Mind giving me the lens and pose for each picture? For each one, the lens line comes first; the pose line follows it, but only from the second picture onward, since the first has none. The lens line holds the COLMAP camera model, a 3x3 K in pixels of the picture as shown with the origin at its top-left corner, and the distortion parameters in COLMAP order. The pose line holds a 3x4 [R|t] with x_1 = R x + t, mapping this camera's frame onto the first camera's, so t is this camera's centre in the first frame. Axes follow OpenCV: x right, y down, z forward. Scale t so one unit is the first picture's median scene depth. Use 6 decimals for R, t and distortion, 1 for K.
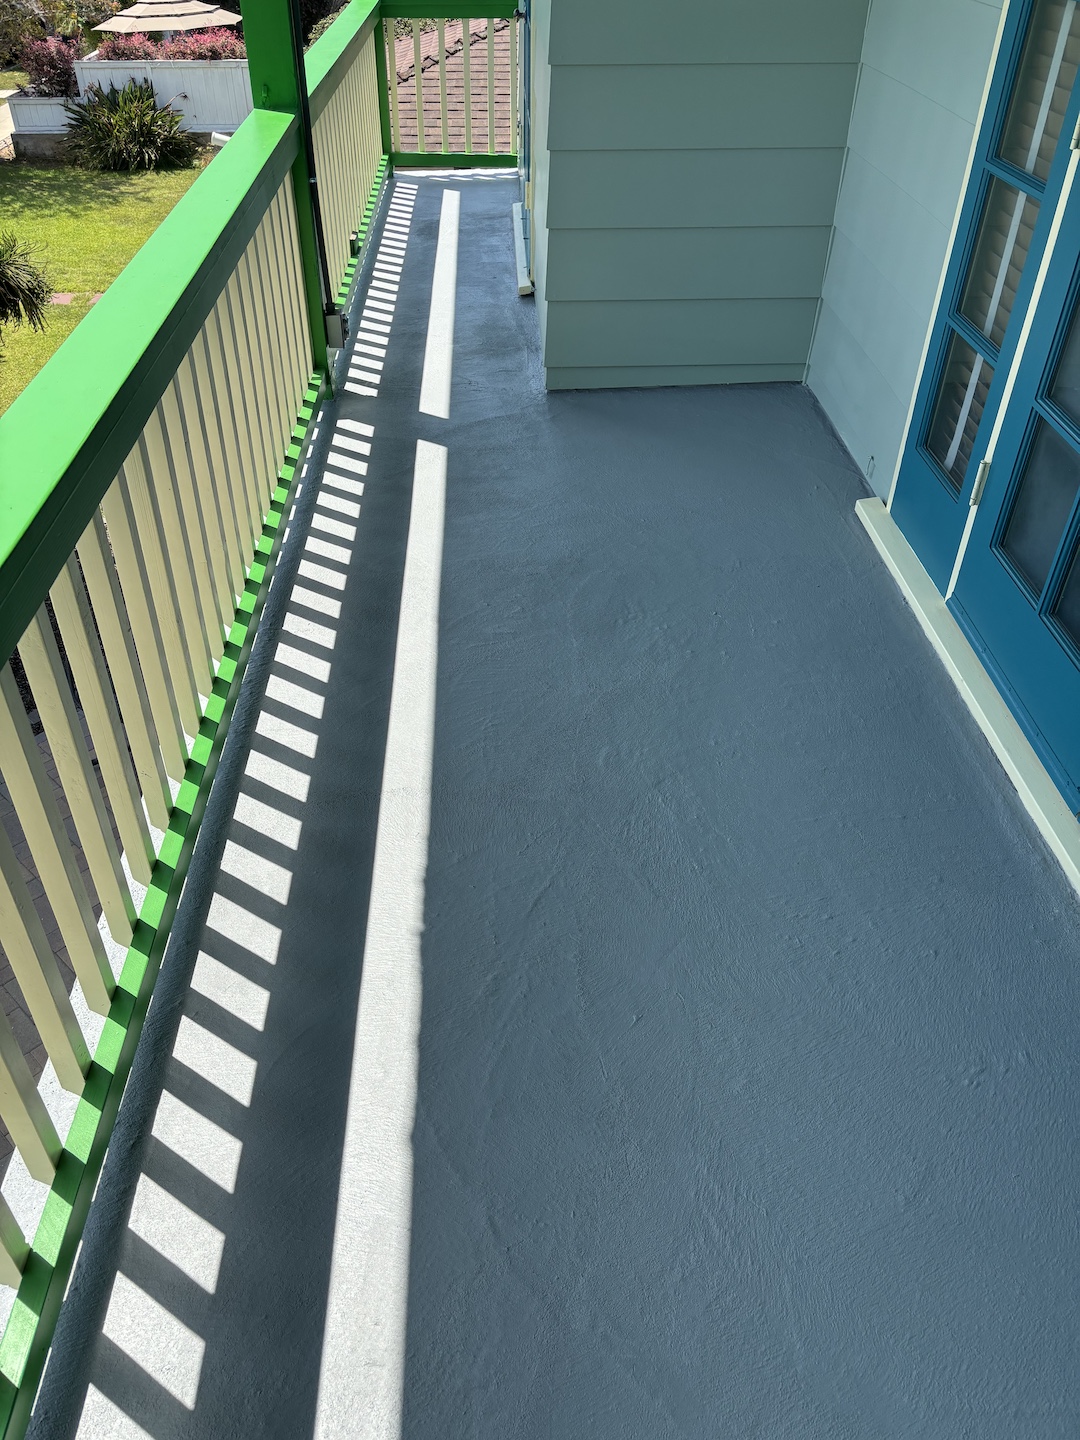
lens RADIAL K [[1070.5, 0, 540.0], [0, 1070.5, 720.0], [0, 0, 1]] dist [0.061342, -0.086085]
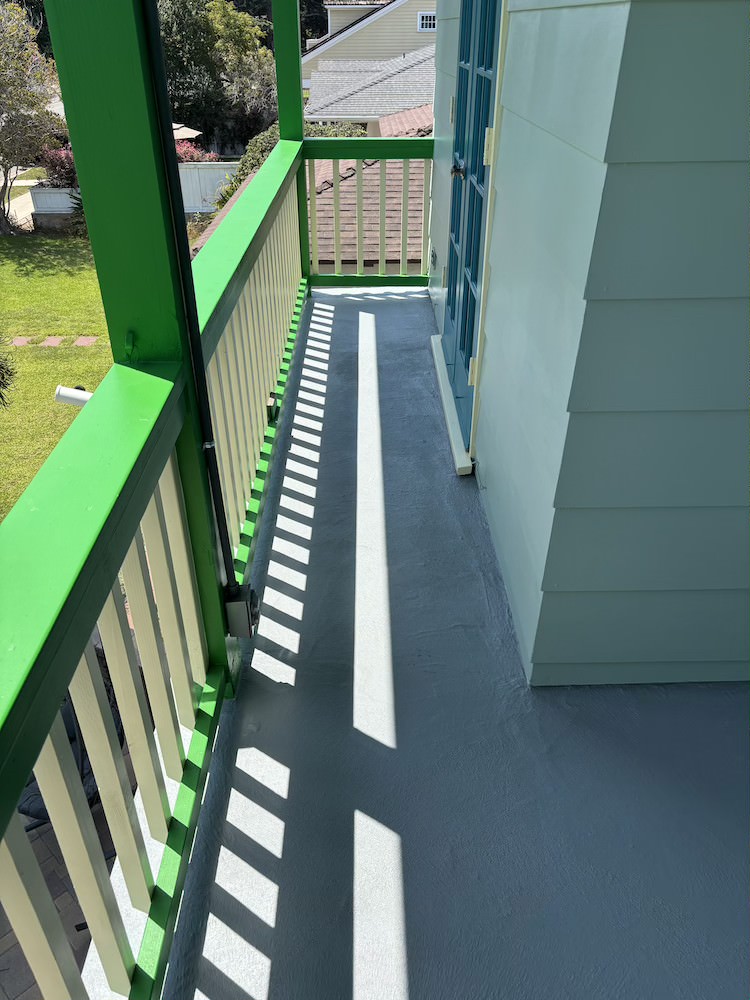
lens RADIAL K [[743.4, 0, 375.0], [0, 743.4, 500.0], [0, 0, 1]] dist [0.061342, -0.086085]
pose [[0.999468, 0.002760, -0.032509, -0.047187], [-0.006348, 0.993824, -0.110790, -0.216985], [0.032002, 0.110937, 0.993312, 0.284097]]
